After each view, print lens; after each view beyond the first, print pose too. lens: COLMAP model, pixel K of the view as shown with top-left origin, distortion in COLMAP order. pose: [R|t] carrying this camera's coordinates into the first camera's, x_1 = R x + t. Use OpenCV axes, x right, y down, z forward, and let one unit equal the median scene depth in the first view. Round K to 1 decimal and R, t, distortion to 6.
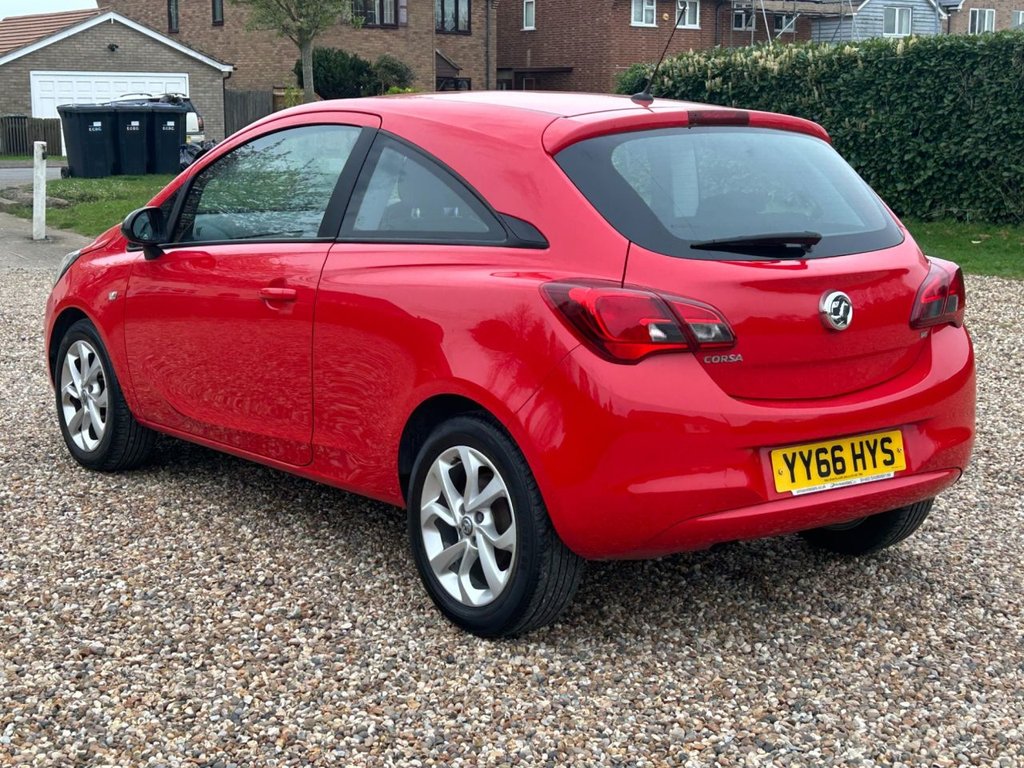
lens RADIAL K [[1676.6, 0, 518.5], [0, 1676.6, 377.3], [0, 0, 1]] dist [0.113582, 0.000000]
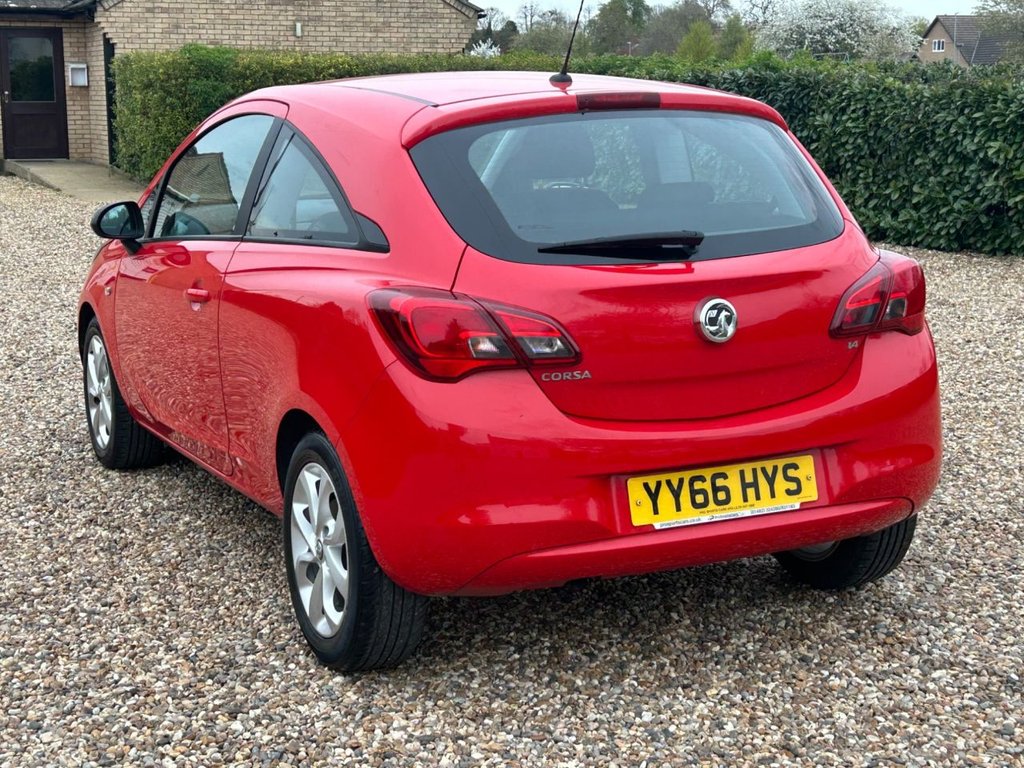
lens RADIAL K [[1676.6, 0, 500.3], [0, 1676.6, 378.2], [0, 0, 1]] dist [0.113582, 0.000000]
pose [[0.974536, 0.009644, -0.224022, 0.274741], [-0.004600, 0.999724, 0.023030, -0.028861], [0.224182, -0.021414, 0.974312, 0.117536]]
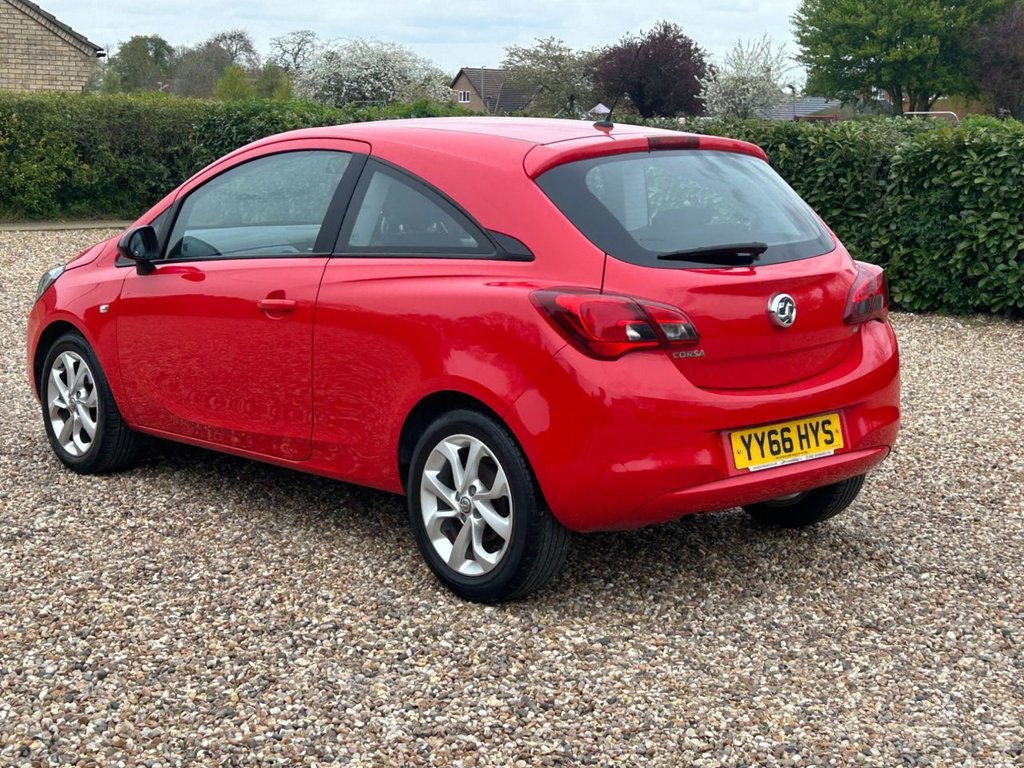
lens RADIAL K [[1676.6, 0, 511.2], [0, 1676.6, 376.8], [0, 0, 1]] dist [0.113582, 0.000000]
pose [[0.998002, -0.021855, 0.059275, -0.065069], [0.021925, 0.999759, -0.000519, 0.002336], [-0.059249, 0.001817, 0.998242, -0.135088]]
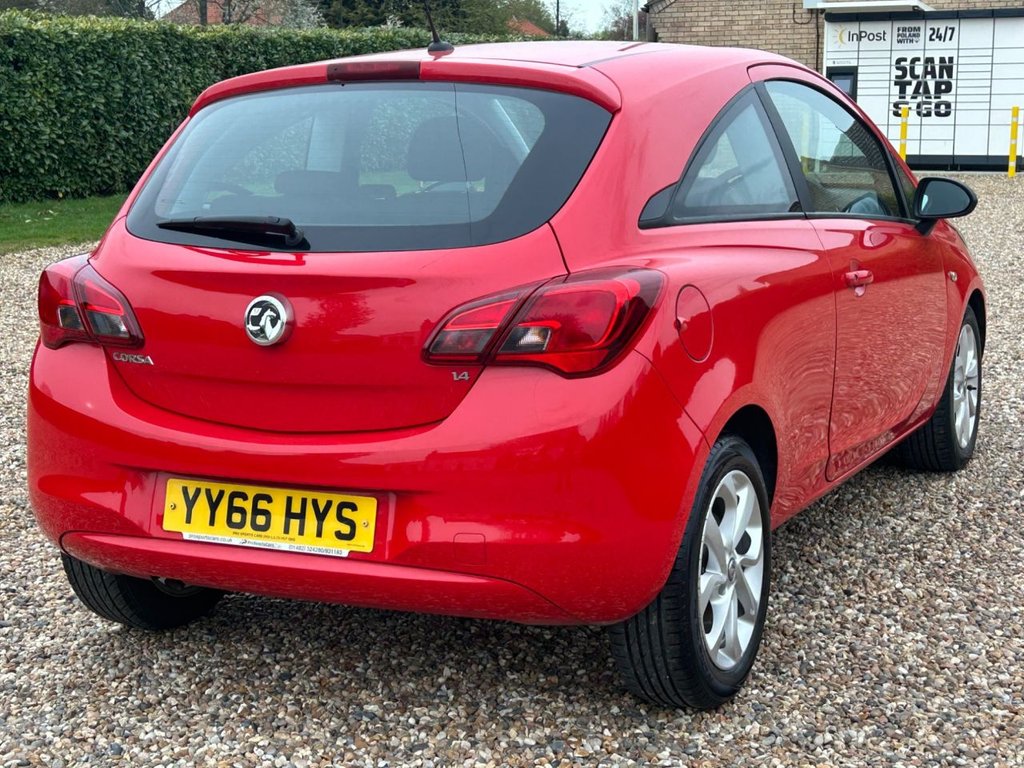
lens RADIAL K [[1685.7, 0, 522.2], [0, 1685.7, 387.2], [0, 0, 1]] dist [0.098768, 0.000000]
pose [[0.444891, 0.130922, -0.885964, 0.926761], [-0.116739, 0.989294, 0.087570, -0.090185], [0.887944, 0.064467, 0.455412, 0.750541]]
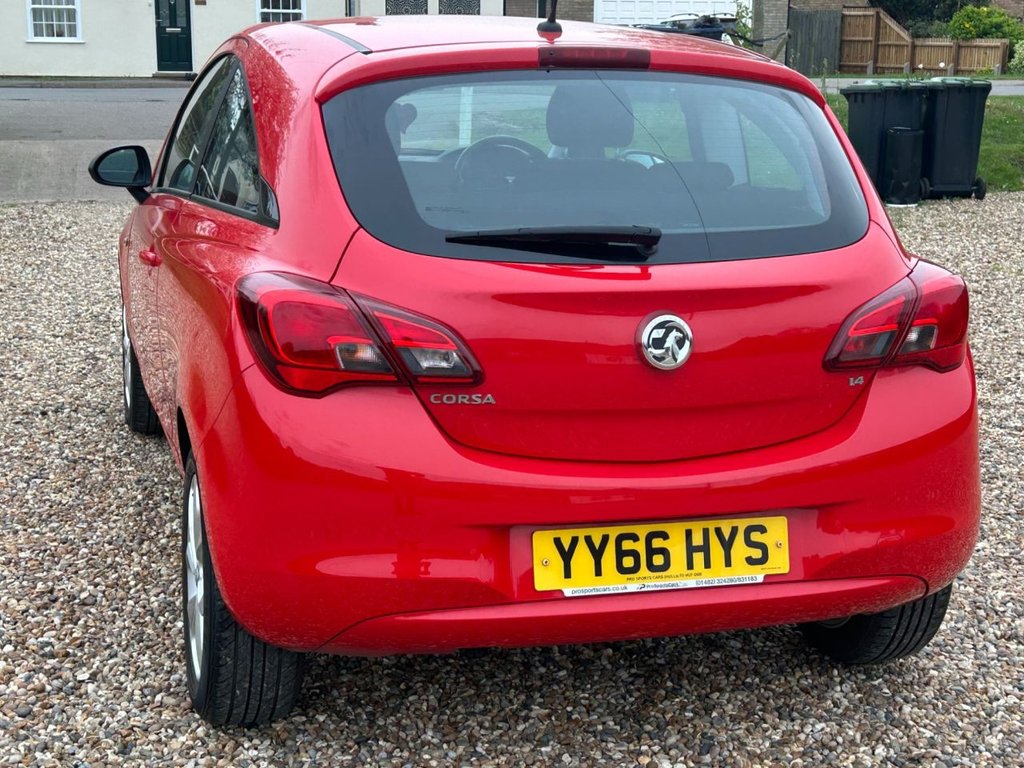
lens RADIAL K [[1676.6, 0, 519.1], [0, 1676.6, 392.9], [0, 0, 1]] dist [0.113582, 0.000000]
pose [[0.928957, 0.091121, -0.358798, 0.383708], [-0.071346, 0.995131, 0.068003, -0.061229], [0.363248, -0.037573, 0.930935, 0.325544]]
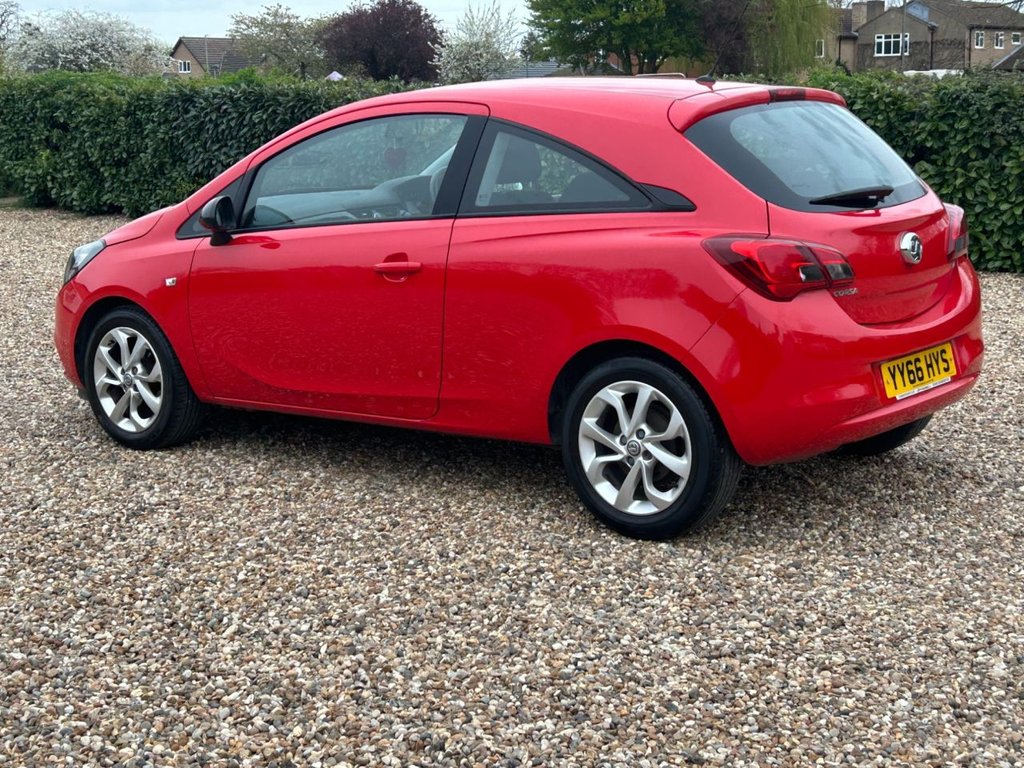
lens RADIAL K [[1676.6, 0, 519.8], [0, 1676.6, 387.2], [0, 0, 1]] dist [0.113582, 0.000000]
pose [[0.971715, -0.078911, 0.222584, -0.370092], [0.073625, 0.996774, 0.031958, 0.001039], [-0.224387, -0.014667, 0.974390, -0.136949]]
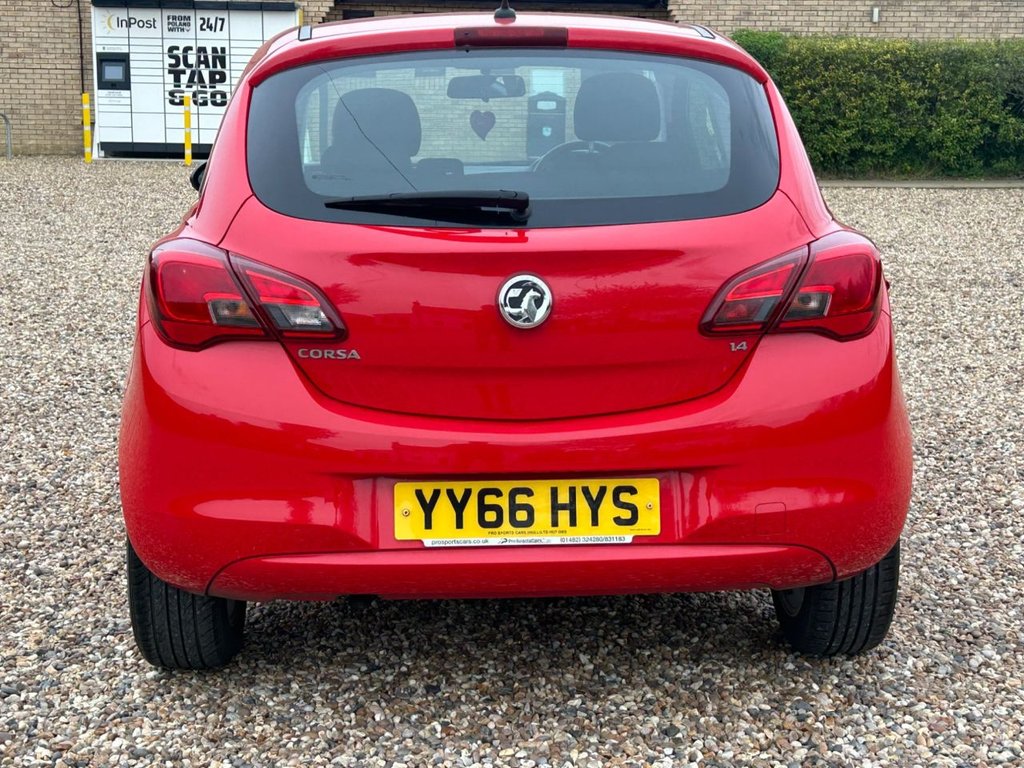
lens RADIAL K [[1676.6, 0, 529.3], [0, 1676.6, 389.4], [0, 0, 1]] dist [0.113582, 0.000000]
pose [[0.820373, 0.087661, -0.565070, 0.596749], [-0.074904, 0.996139, 0.045787, -0.034827], [0.566902, 0.004763, 0.823771, 0.409263]]
